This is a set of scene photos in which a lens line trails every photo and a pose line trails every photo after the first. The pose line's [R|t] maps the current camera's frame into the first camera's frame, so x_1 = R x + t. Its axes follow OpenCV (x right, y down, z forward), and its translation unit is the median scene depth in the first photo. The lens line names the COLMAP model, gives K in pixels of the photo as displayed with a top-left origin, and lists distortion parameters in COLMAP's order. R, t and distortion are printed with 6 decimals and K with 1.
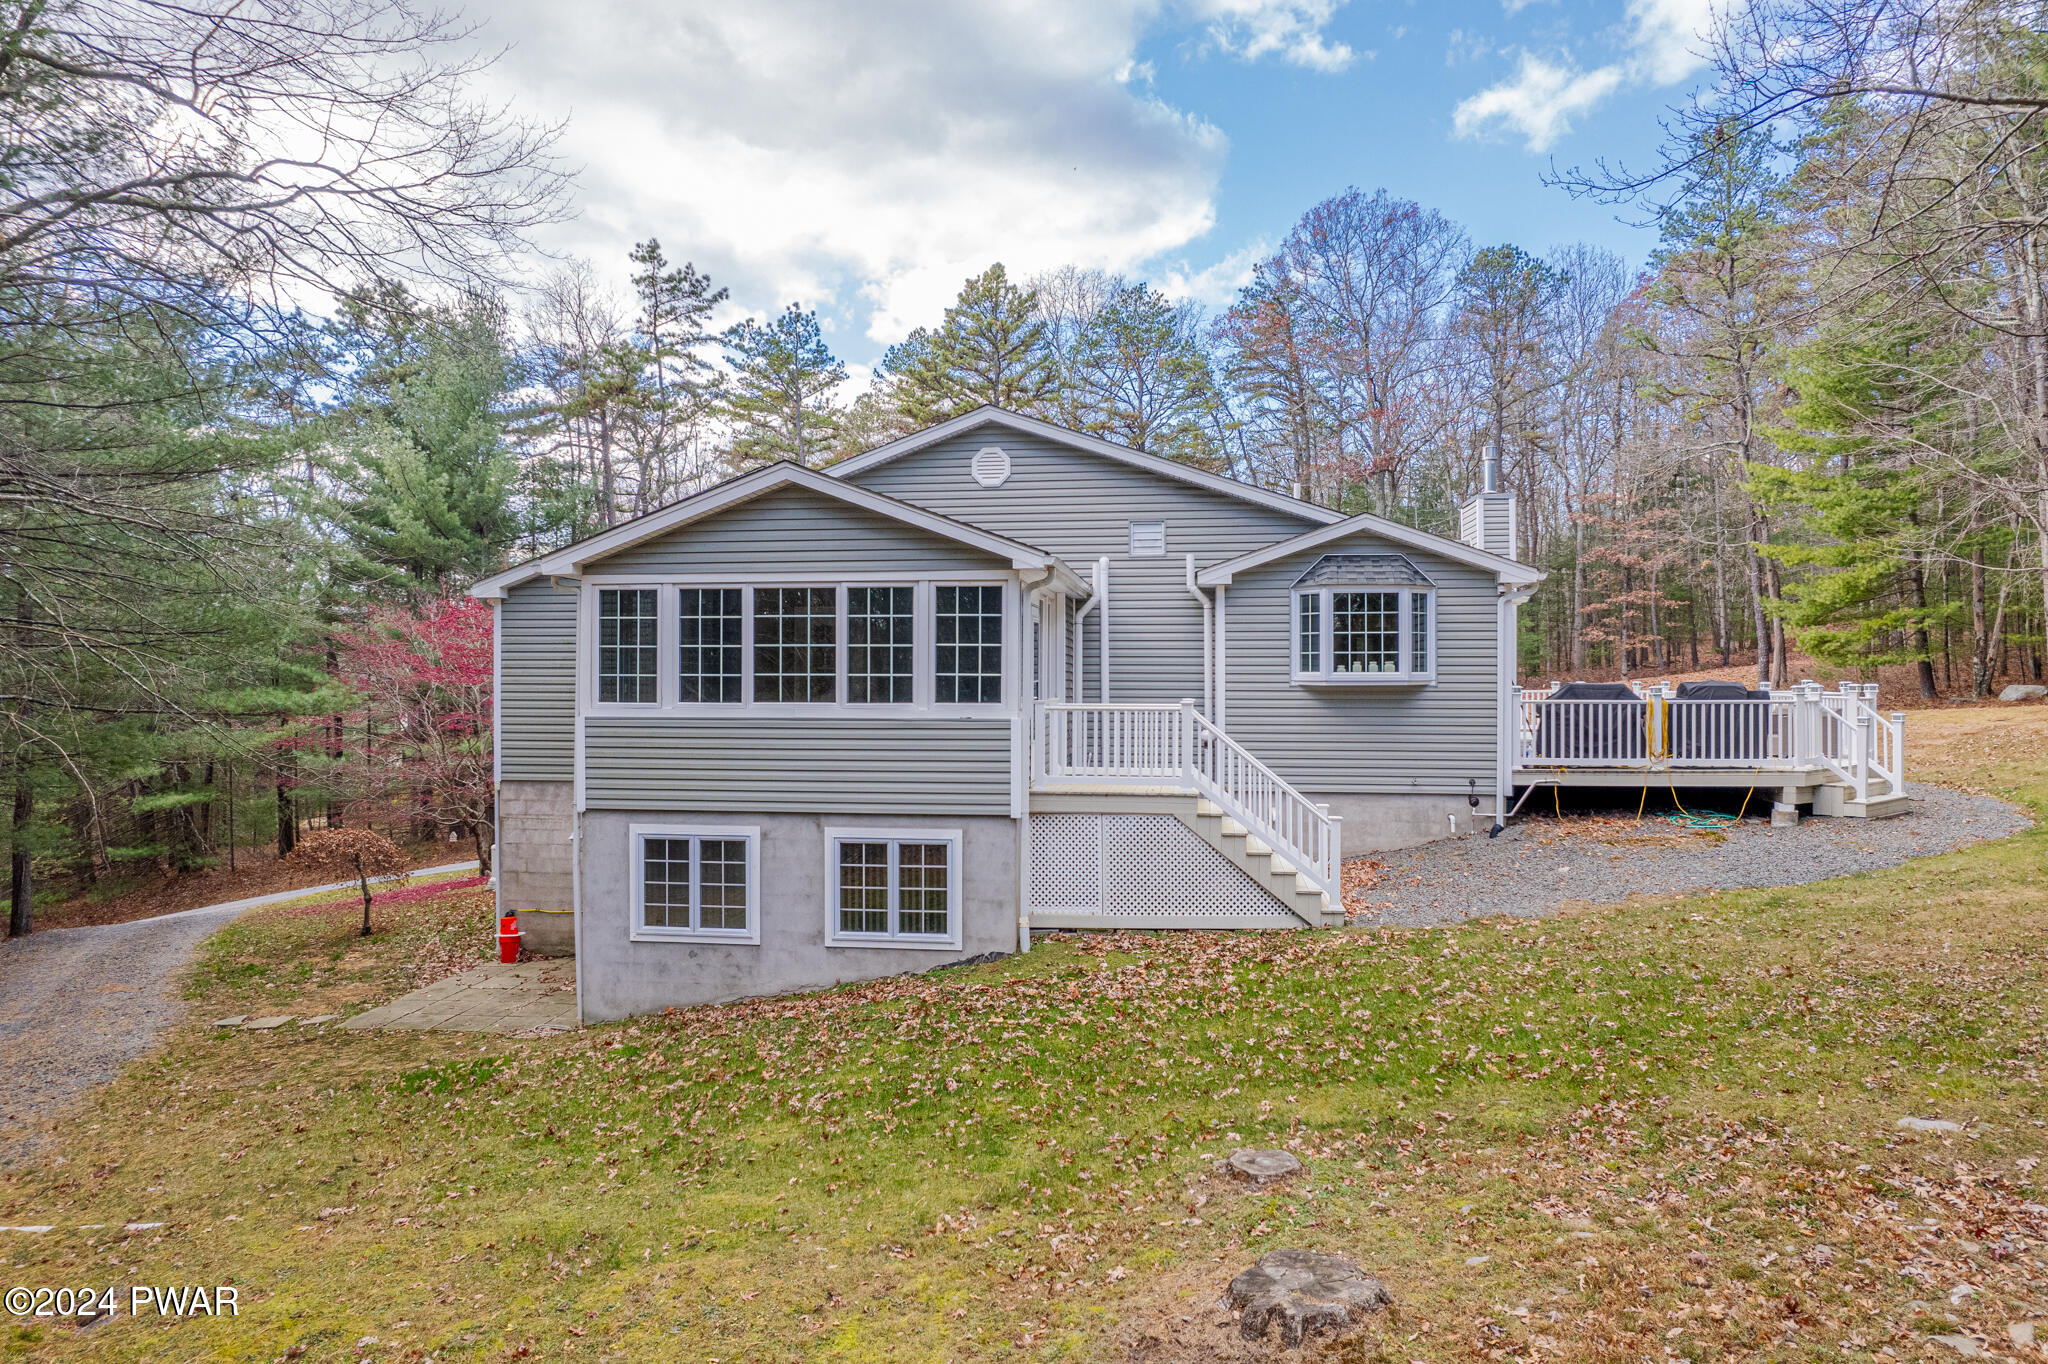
lens RADIAL K [[1289.3, 0, 1023.4], [0, 1289.3, 686.2], [0, 0, 1]] dist [-0.040850, 0.002641]
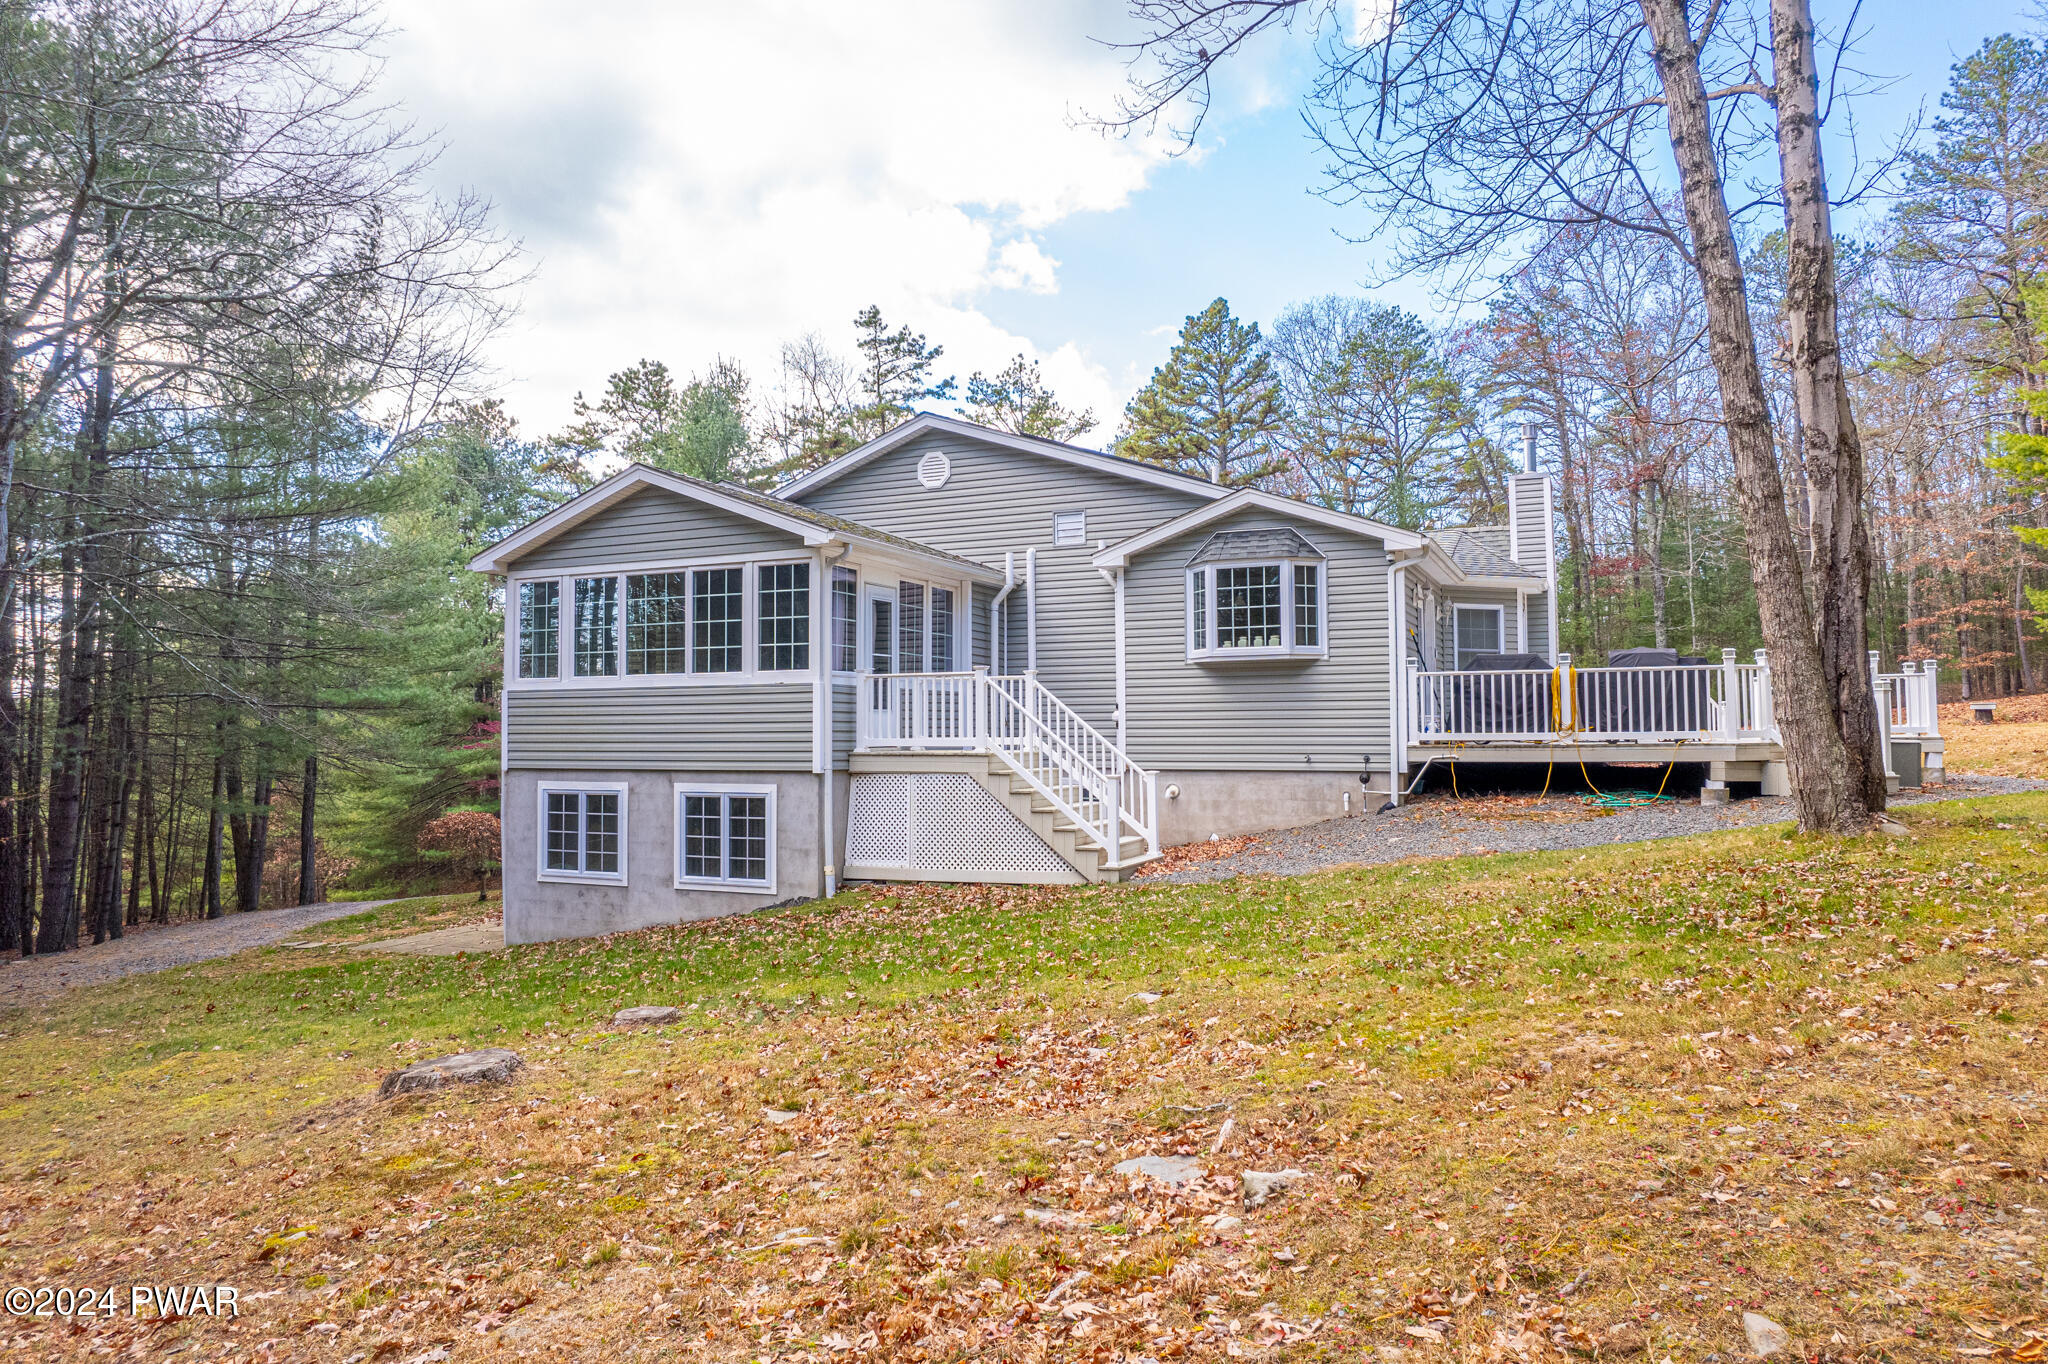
lens RADIAL K [[1289.3, 0, 1031.6], [0, 1289.3, 681.7], [0, 0, 1]] dist [-0.040850, 0.002641]
pose [[0.958894, -0.017314, -0.283237, 0.386112], [0.004320, 0.998912, -0.046434, 0.061331], [0.283733, 0.043302, 0.957925, 0.001874]]
